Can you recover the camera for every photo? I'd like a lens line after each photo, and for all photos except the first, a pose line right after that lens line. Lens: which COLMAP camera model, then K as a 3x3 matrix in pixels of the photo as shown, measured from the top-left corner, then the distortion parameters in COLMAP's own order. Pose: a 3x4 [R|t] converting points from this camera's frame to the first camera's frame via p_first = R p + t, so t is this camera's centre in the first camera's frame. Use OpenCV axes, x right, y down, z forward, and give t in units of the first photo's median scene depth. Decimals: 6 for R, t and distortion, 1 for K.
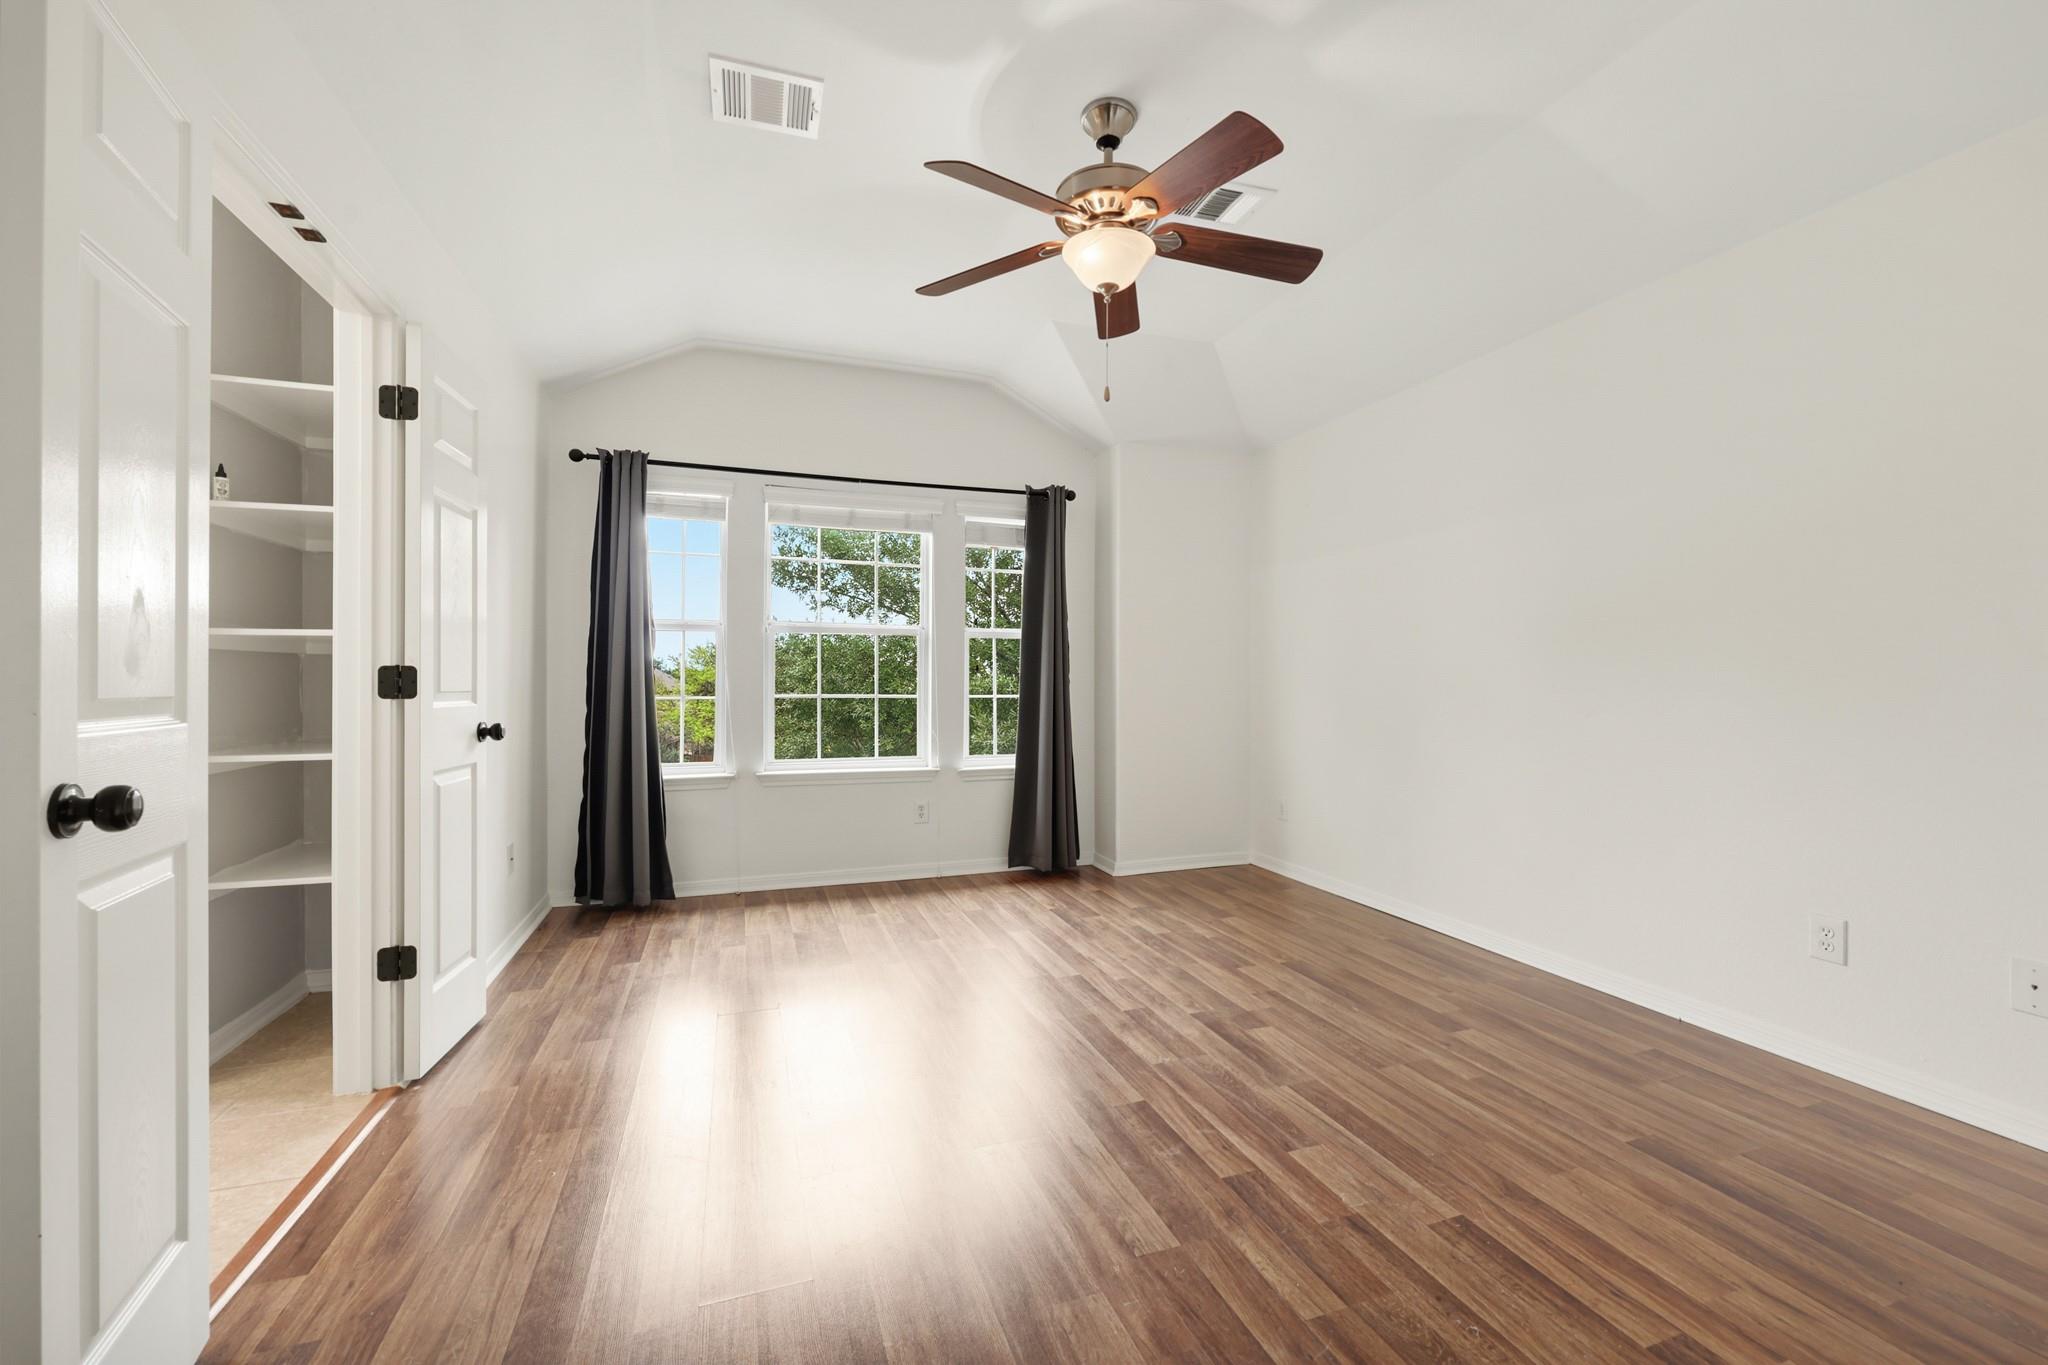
lens RADIAL K [[832.6, 0, 1037.1], [0, 832.6, 682.2], [0, 0, 1]] dist [0.006363, -0.000099]
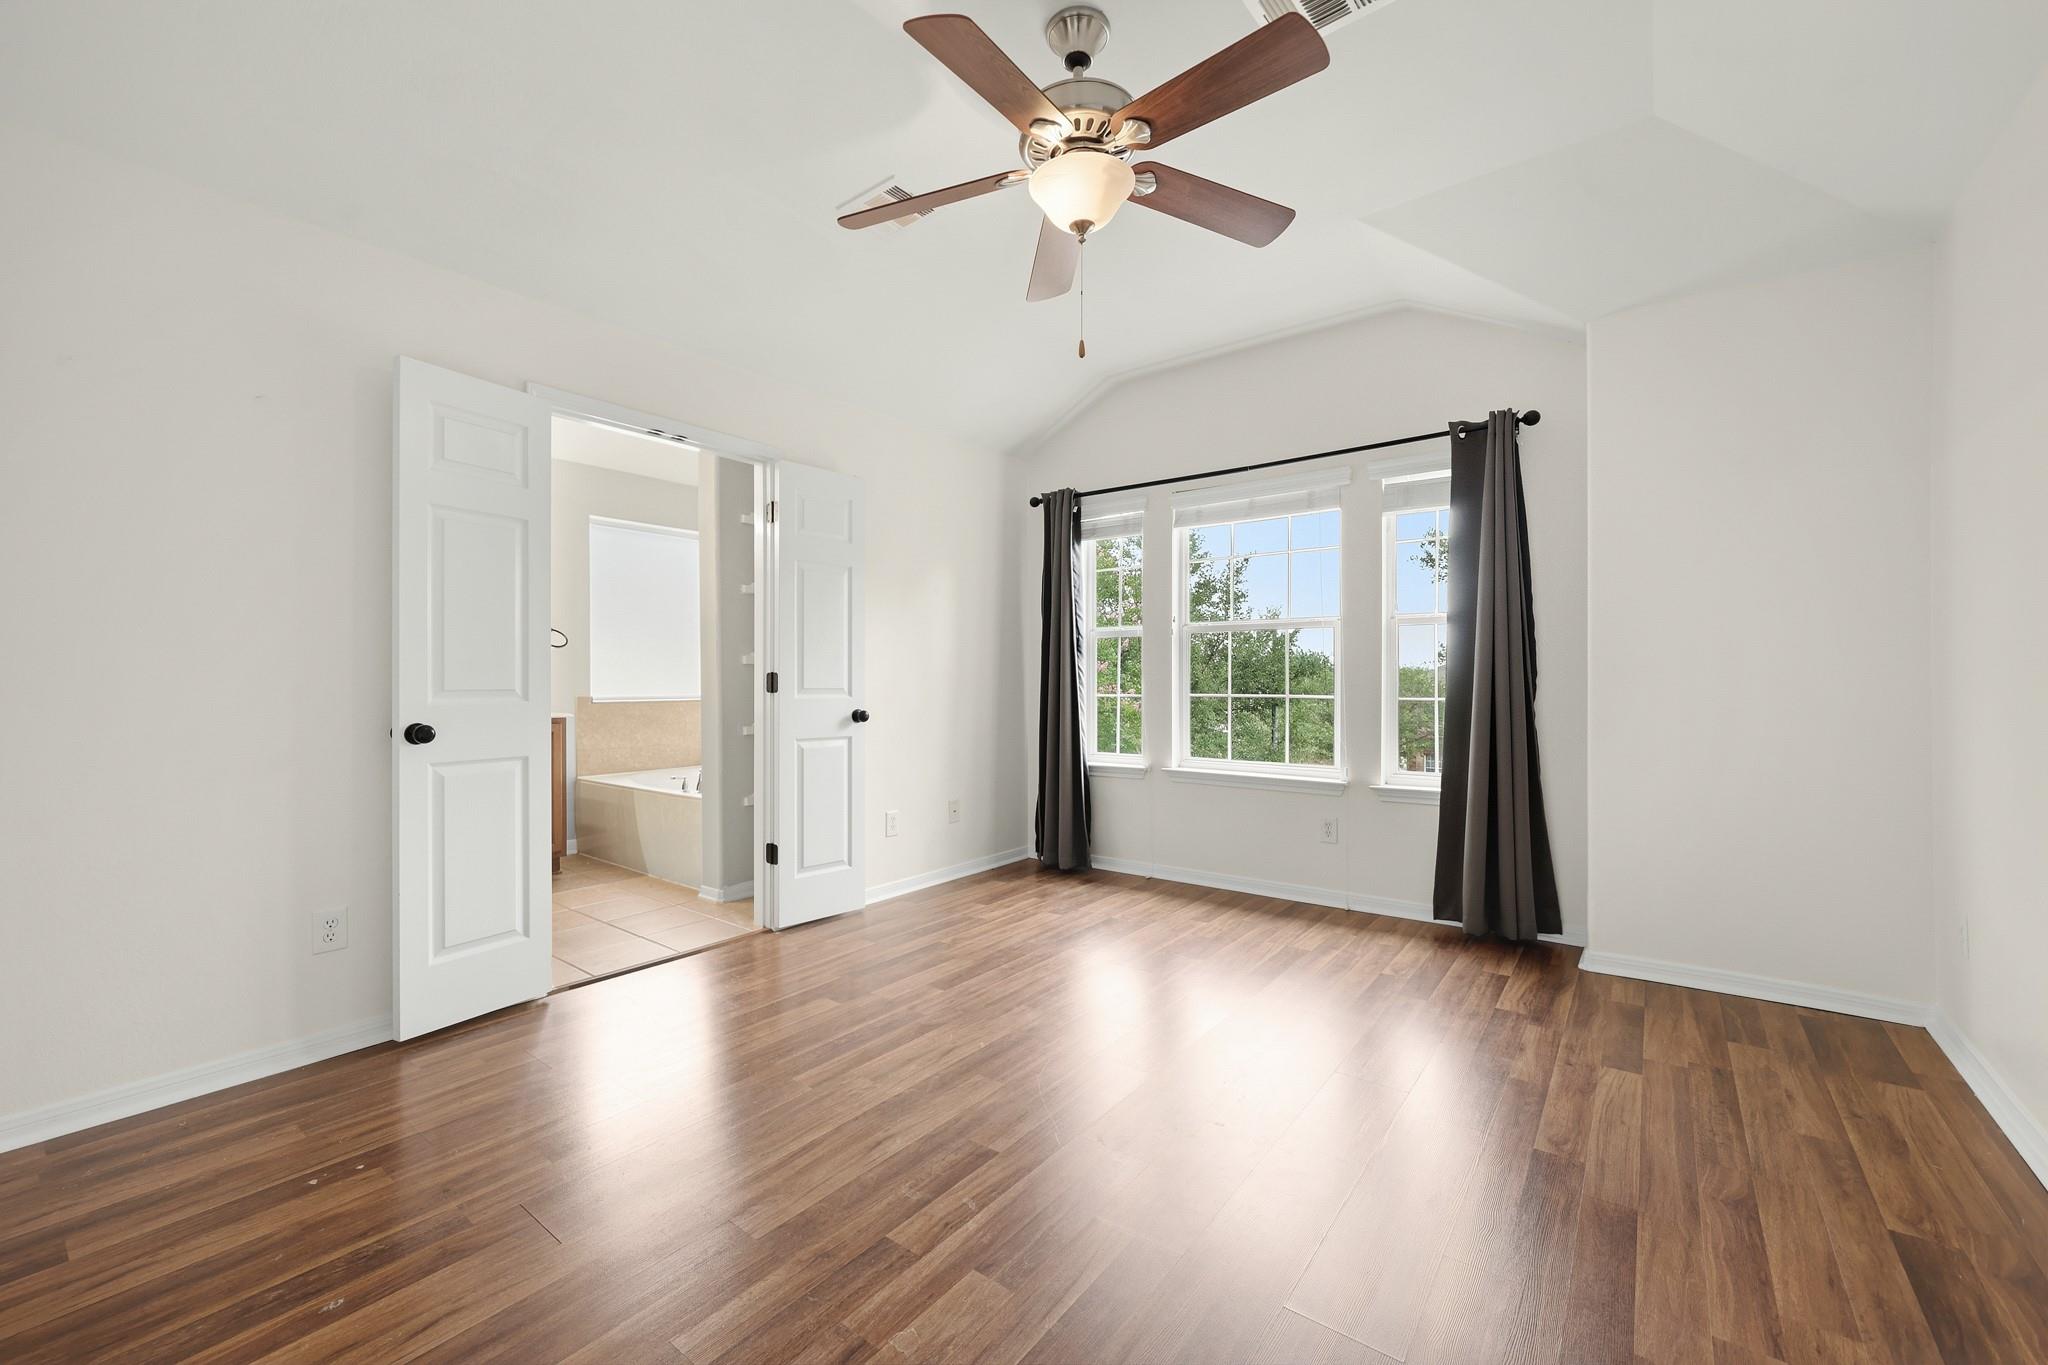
lens RADIAL K [[832.6, 0, 1022.0], [0, 832.6, 680.7], [0, 0, 1]] dist [0.006363, -0.000099]
pose [[0.537956, -0.003675, -0.842965, 0.505507], [0.001677, 0.999993, -0.003289, 0.002360], [0.842971, 0.000356, 0.537959, 0.309320]]
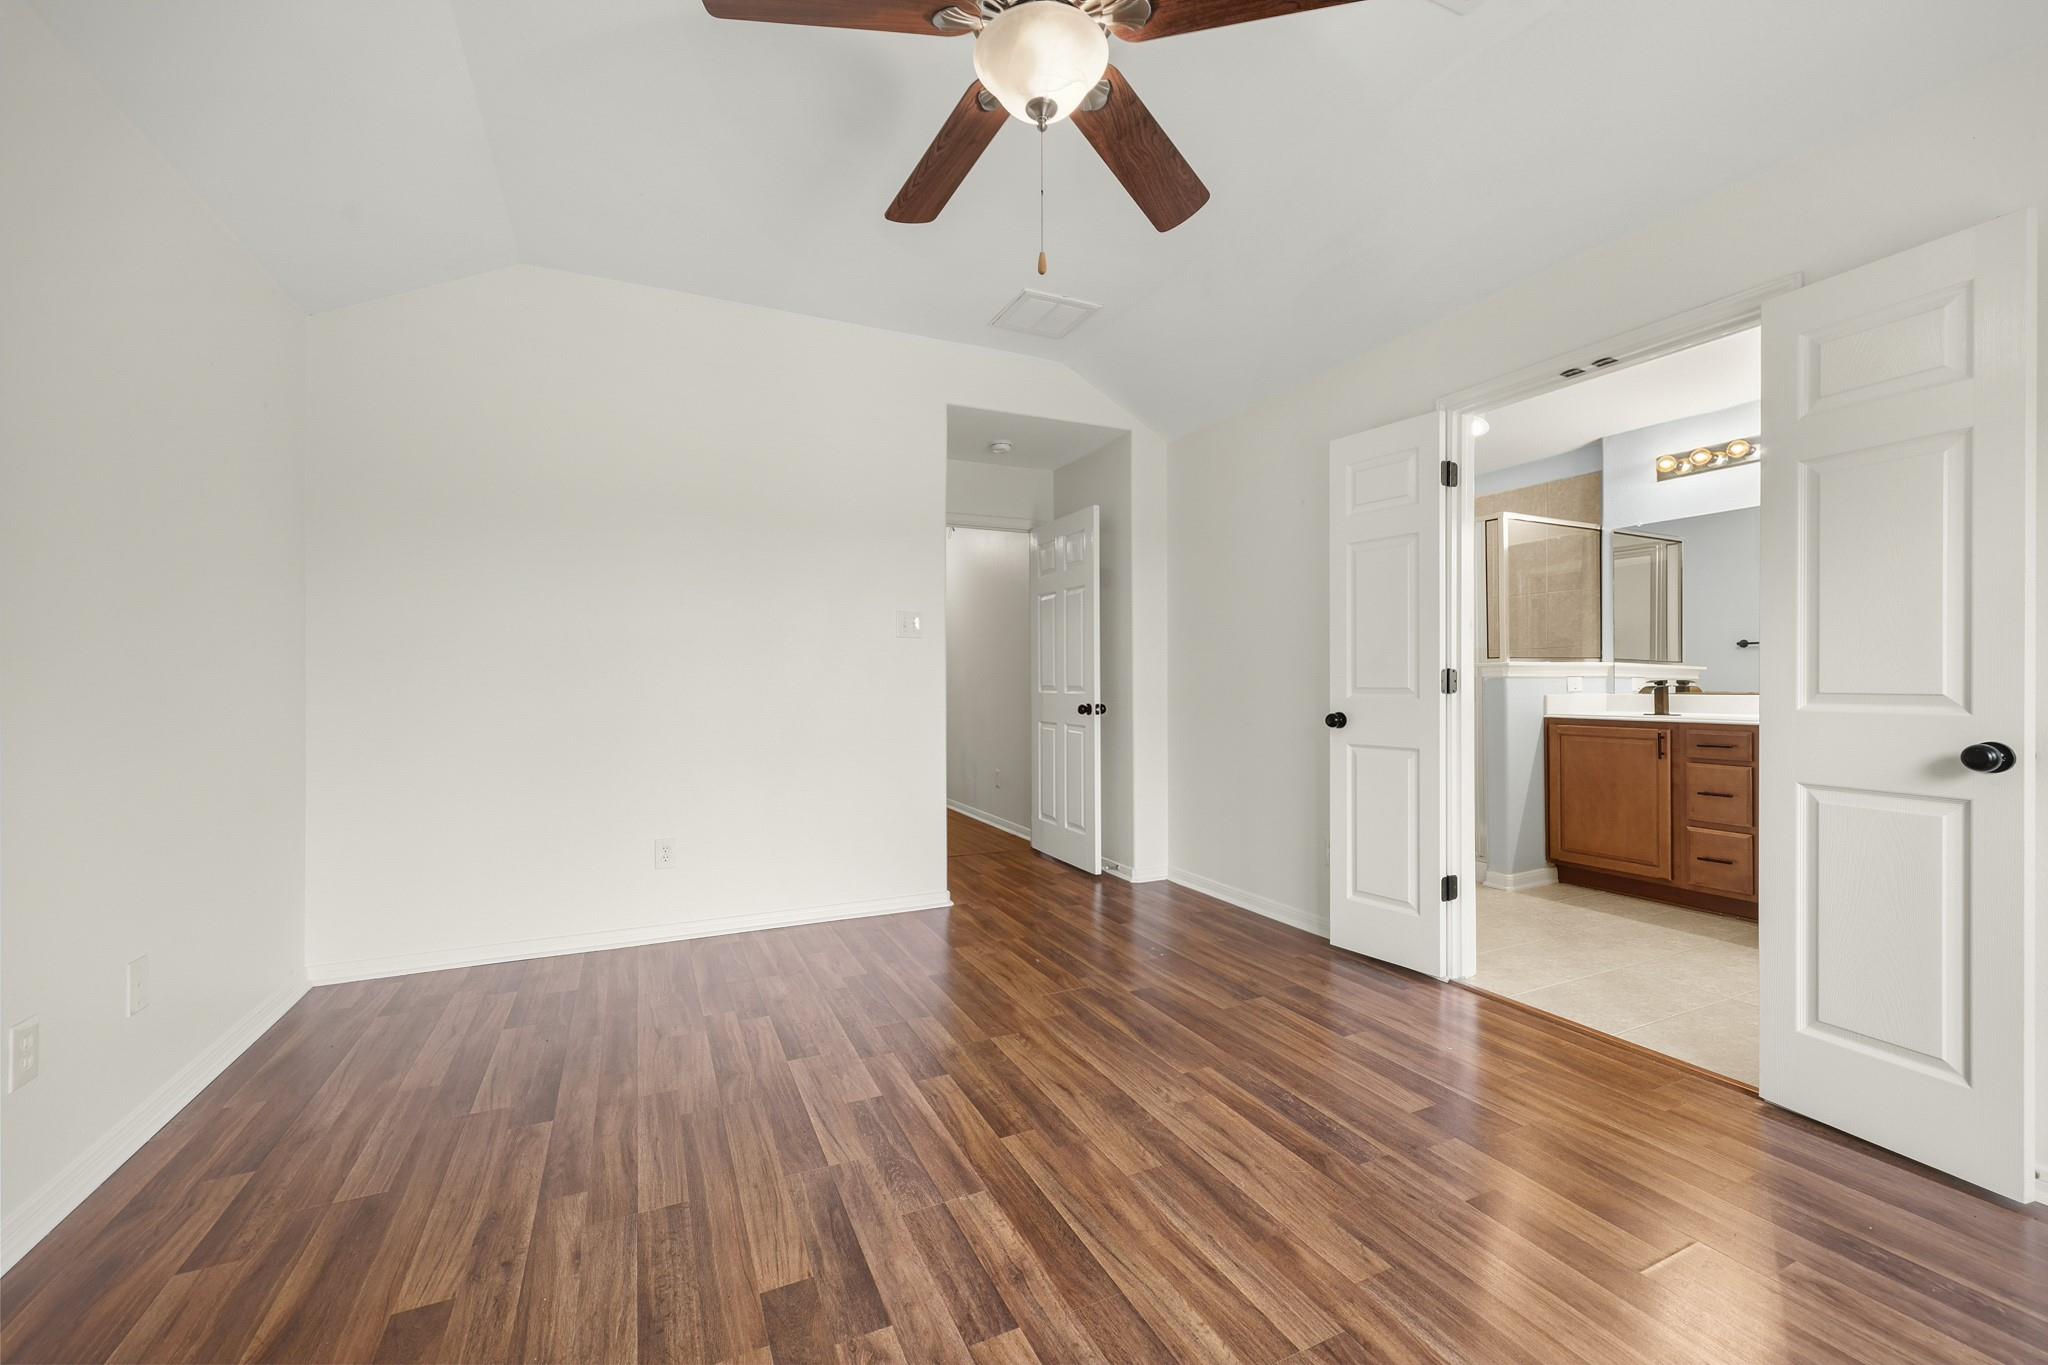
lens RADIAL K [[832.6, 0, 1023.6], [0, 832.6, 677.8], [0, 0, 1]] dist [0.006363, -0.000099]
pose [[-0.996140, 0.003292, -0.087721, 0.103893], [0.003410, 0.999993, -0.001195, -0.002855], [0.087716, -0.001490, -0.996144, 1.092165]]
